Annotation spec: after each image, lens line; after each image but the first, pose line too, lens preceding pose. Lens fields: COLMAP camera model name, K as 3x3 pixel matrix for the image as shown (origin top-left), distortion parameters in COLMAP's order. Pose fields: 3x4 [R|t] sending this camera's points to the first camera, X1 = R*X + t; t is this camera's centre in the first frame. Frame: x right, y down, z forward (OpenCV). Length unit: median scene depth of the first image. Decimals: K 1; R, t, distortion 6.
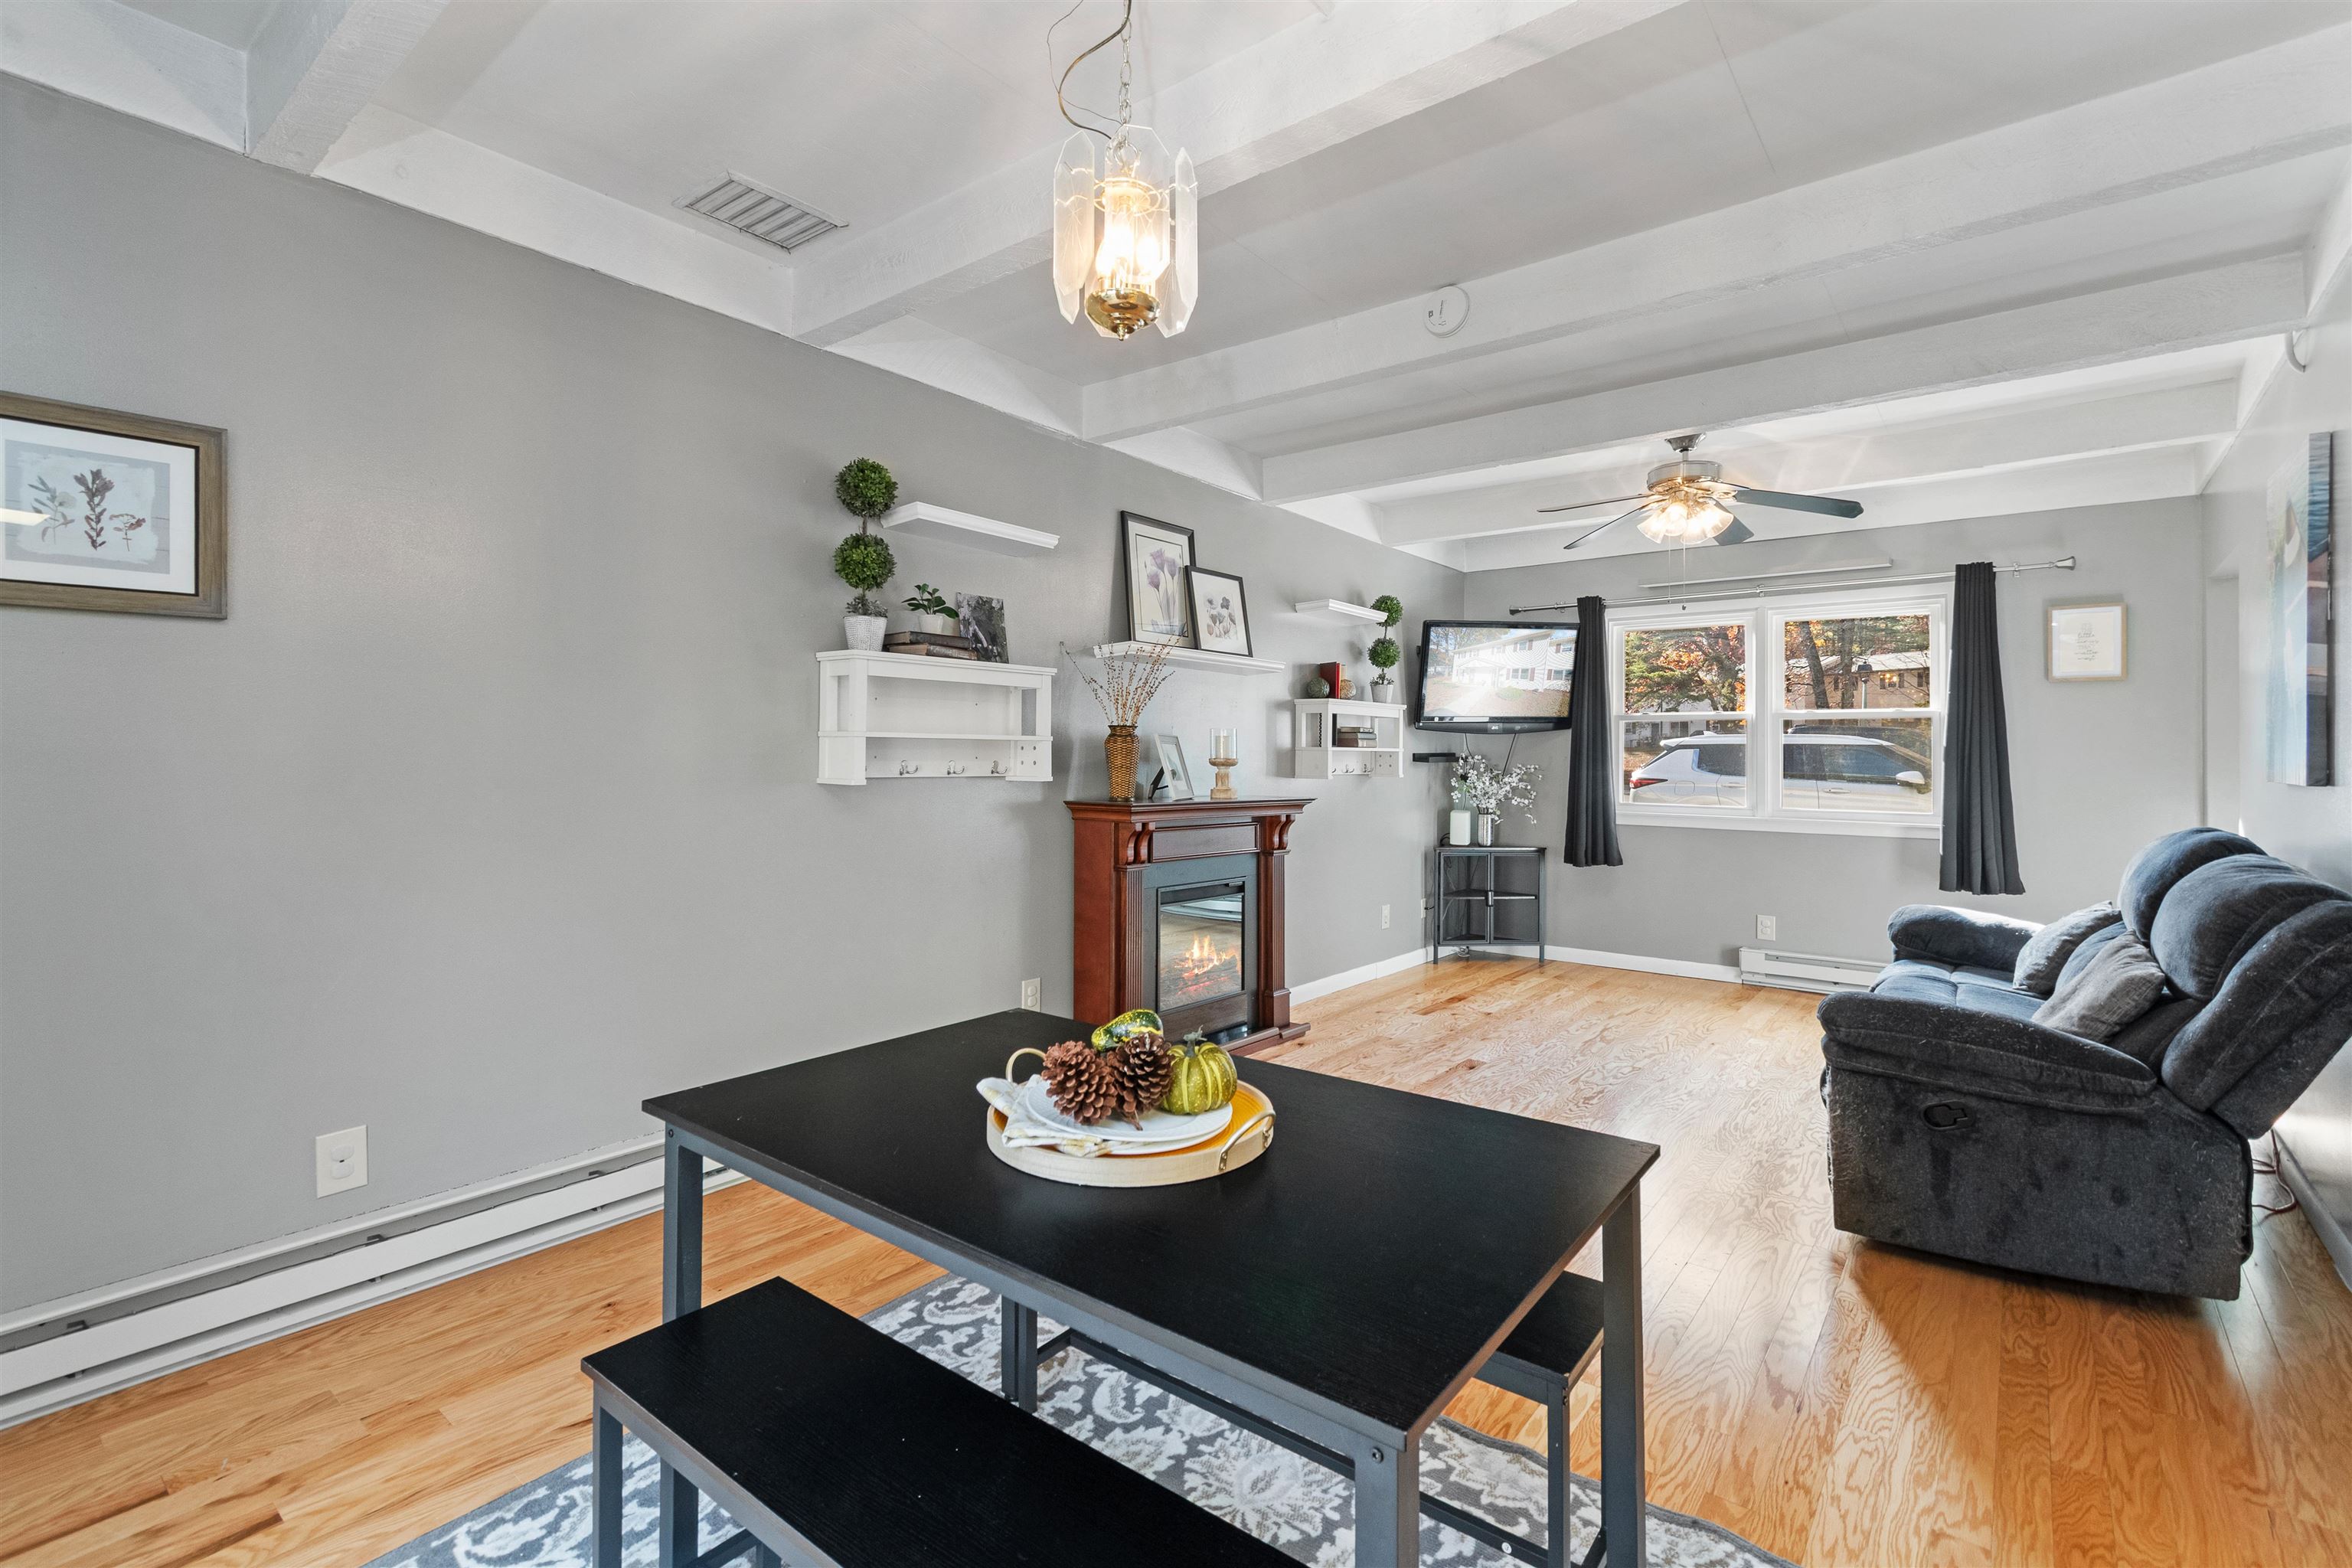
lens RADIAL K [[1052.8, 0, 1200.5], [0, 1052.8, 764.9], [0, 0, 1]] dist [-0.000622, -0.000441]
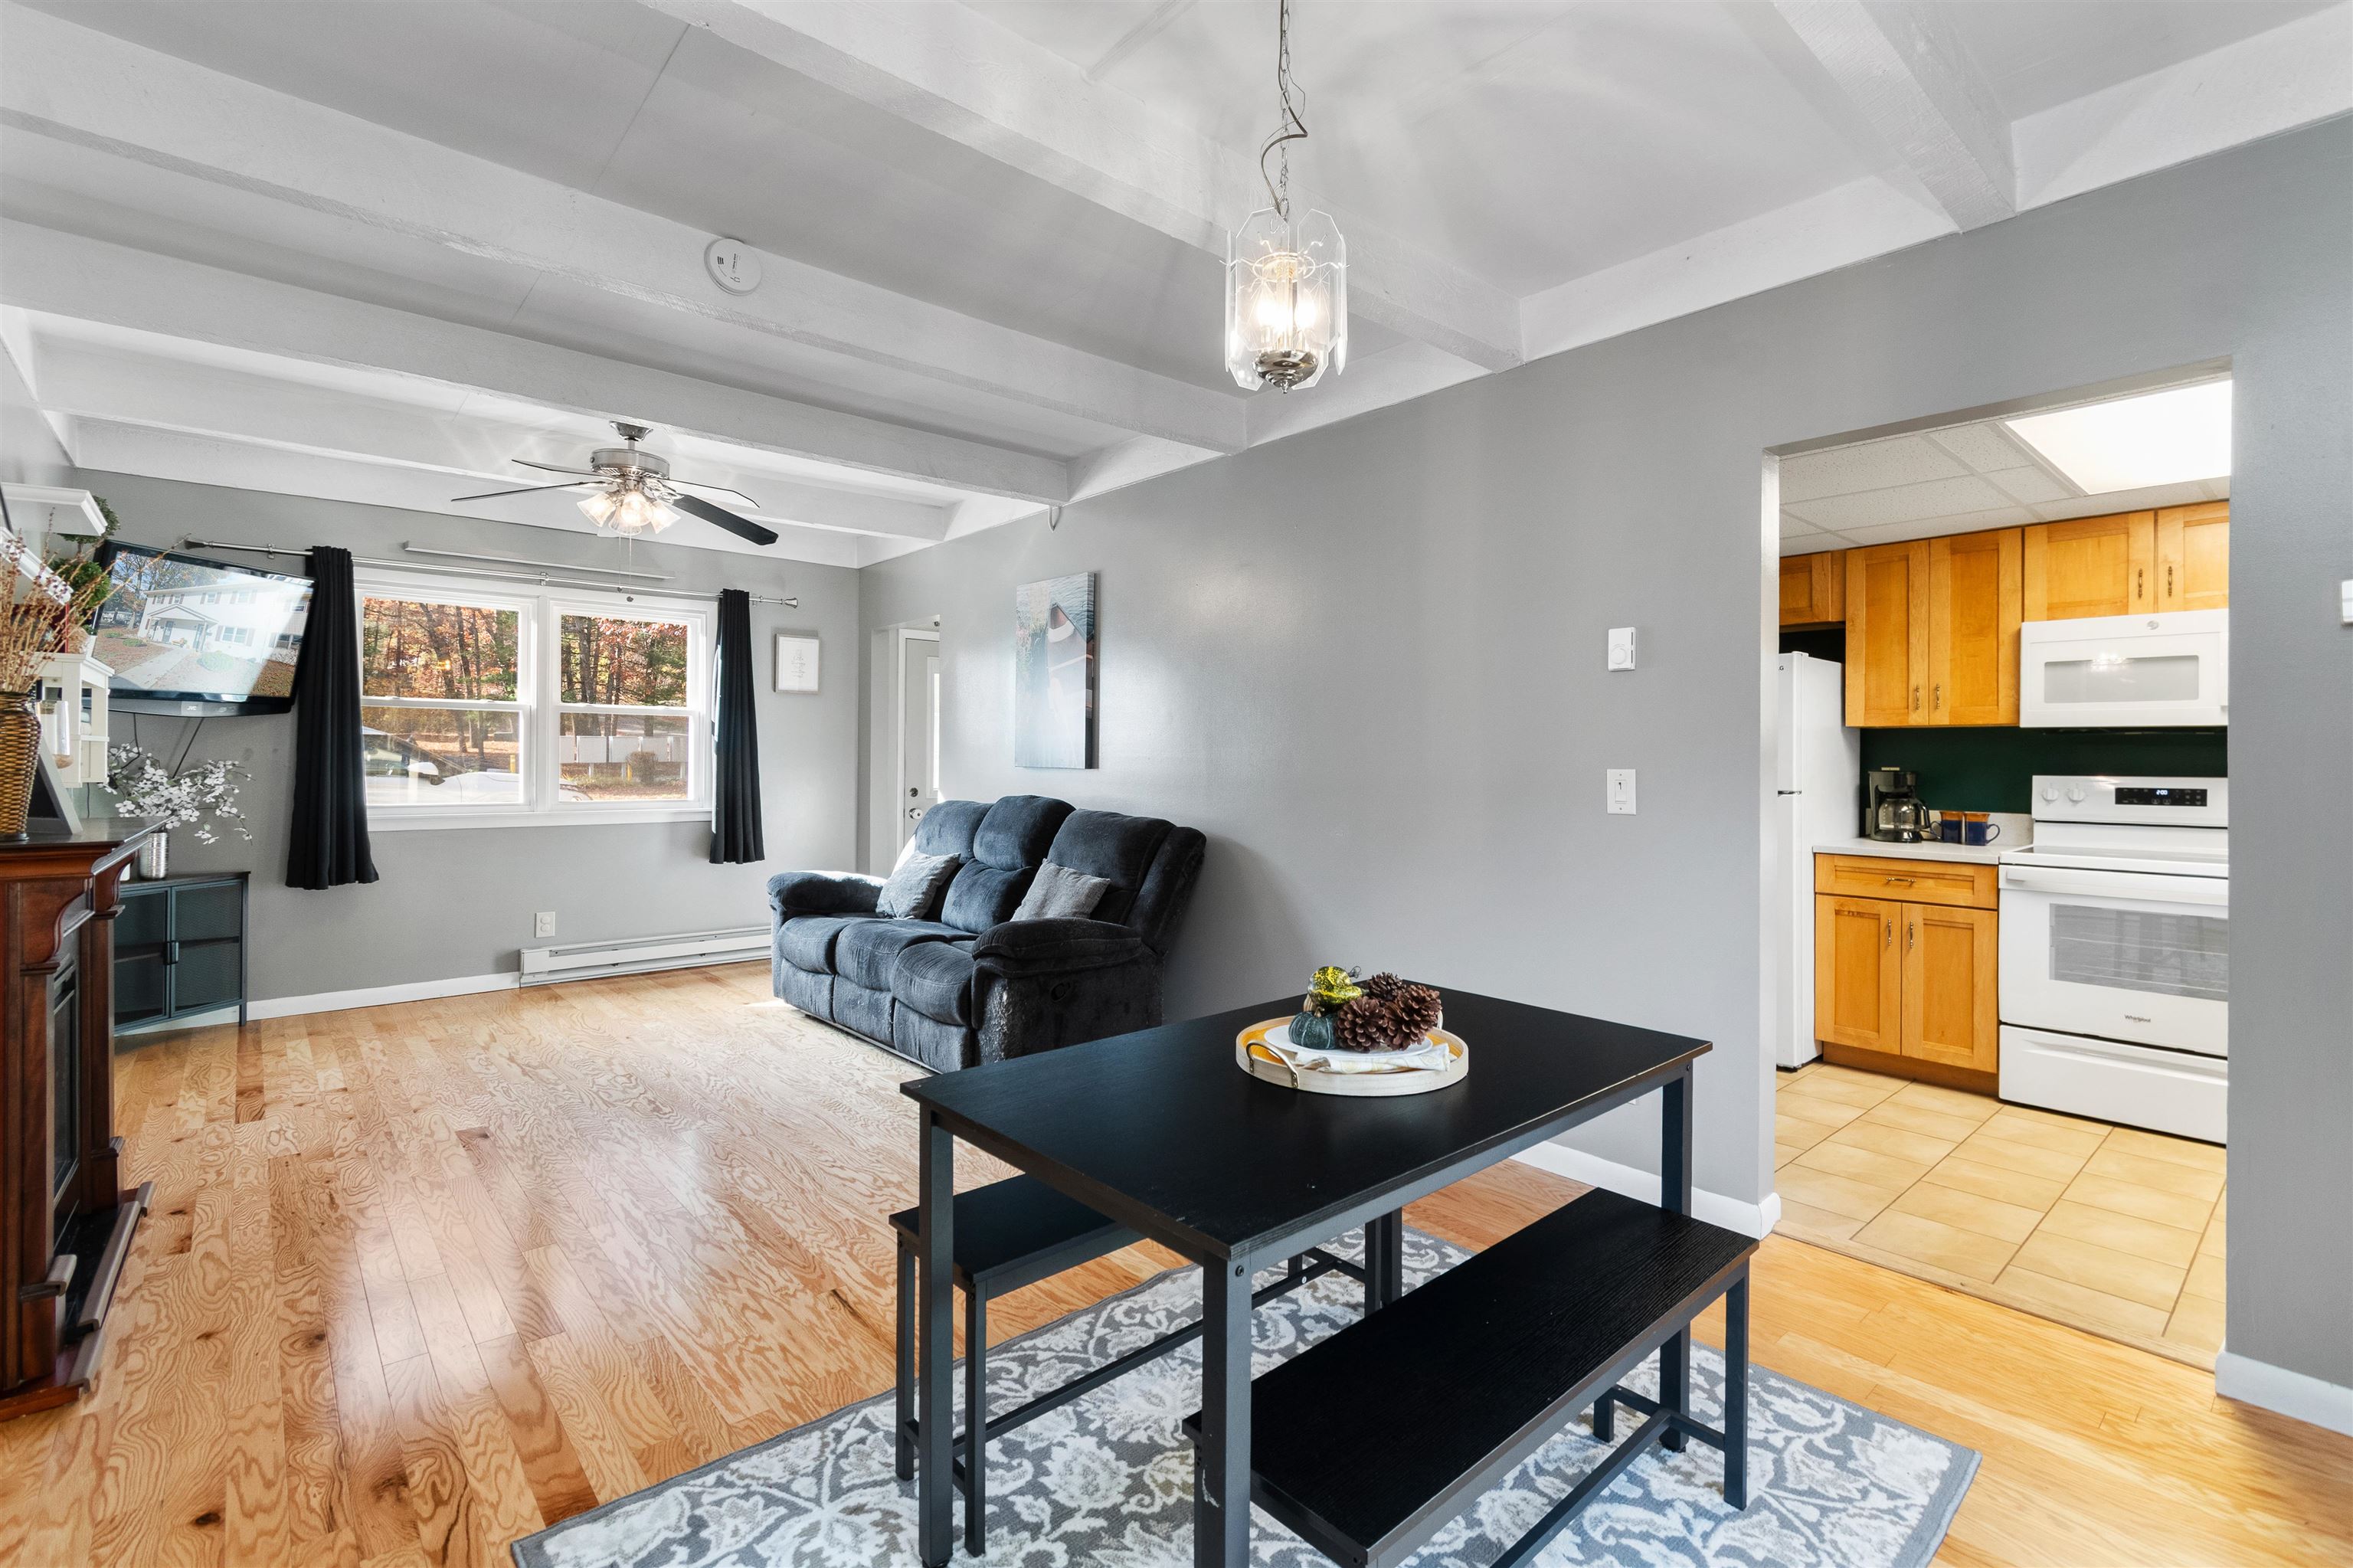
lens RADIAL K [[1053.3, 0, 1201.1], [0, 1053.3, 764.9], [0, 0, 1]] dist [-0.000622, -0.000441]
pose [[0.174555, -0.013435, 0.984556, -0.461373], [0.003690, 0.999909, 0.012991, -0.005942], [-0.984641, 0.001366, 0.174588, 0.334235]]
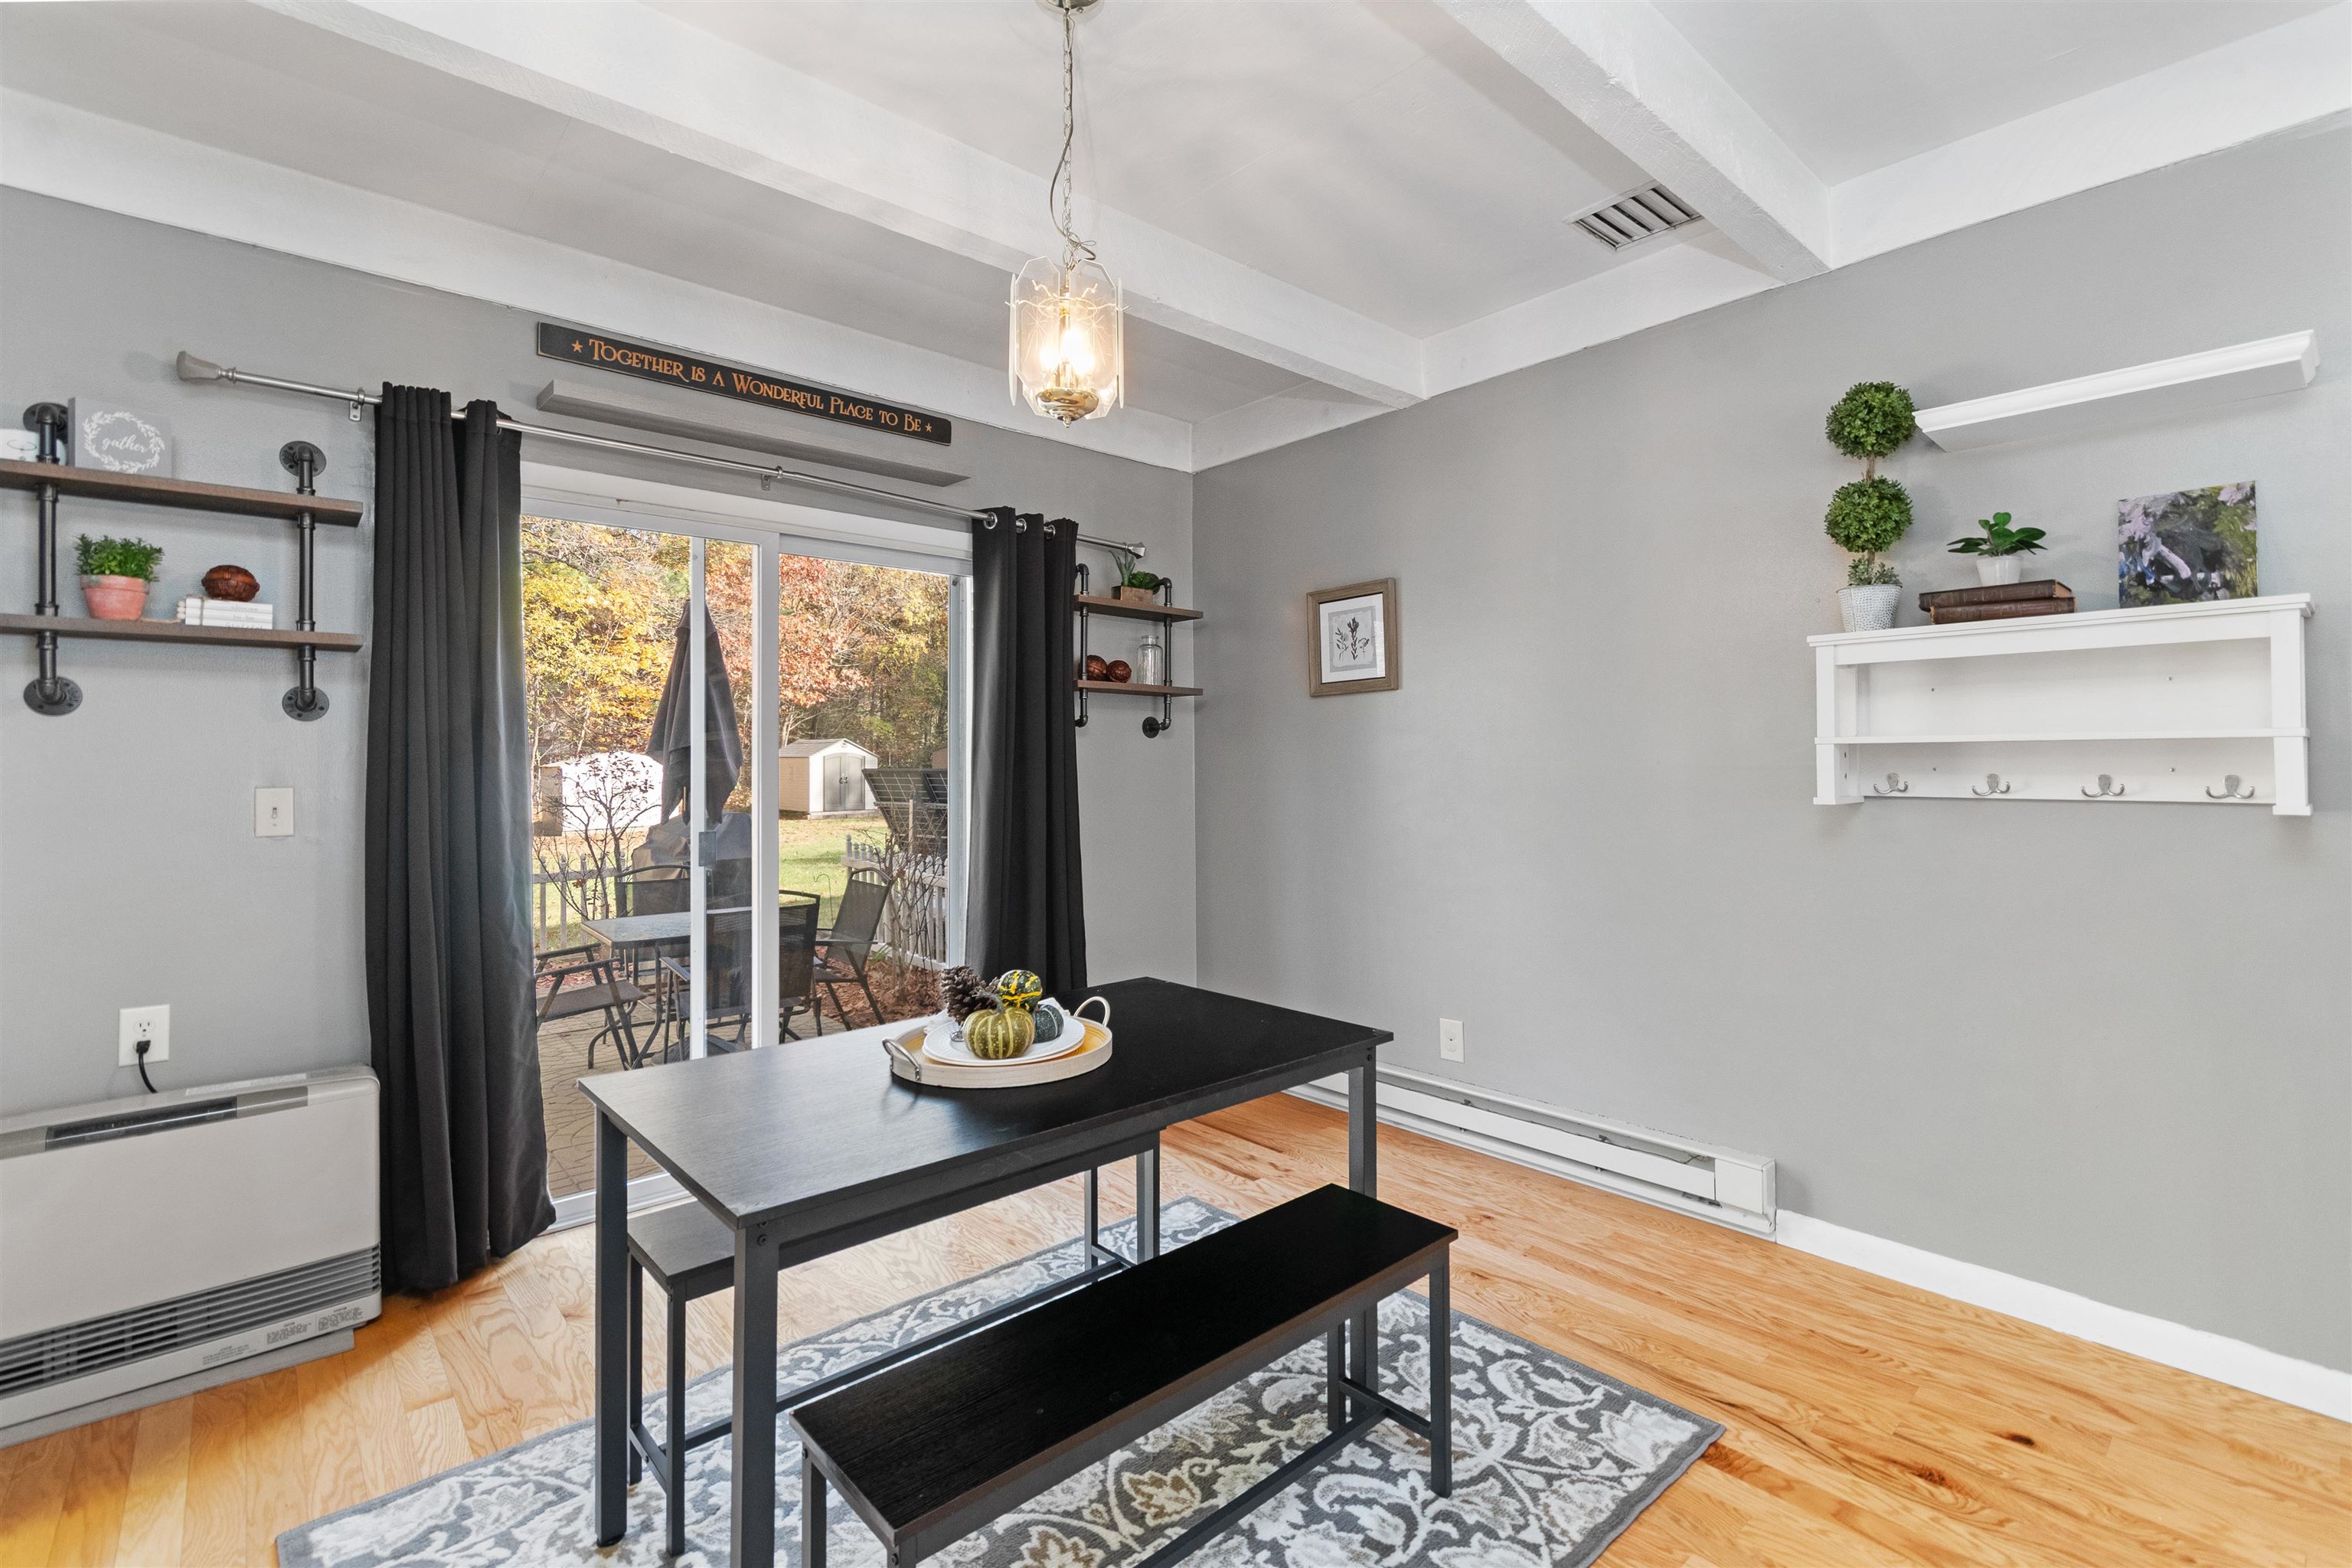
lens RADIAL K [[1055.4, 0, 1199.6], [0, 1055.4, 767.0], [0, 0, 1]] dist [-0.001262, -0.000744]
pose [[-0.173633, -0.006106, -0.984791, 0.412078], [-0.006550, 0.999966, -0.005045, -0.001462], [0.984789, 0.005574, -0.173667, 0.511949]]
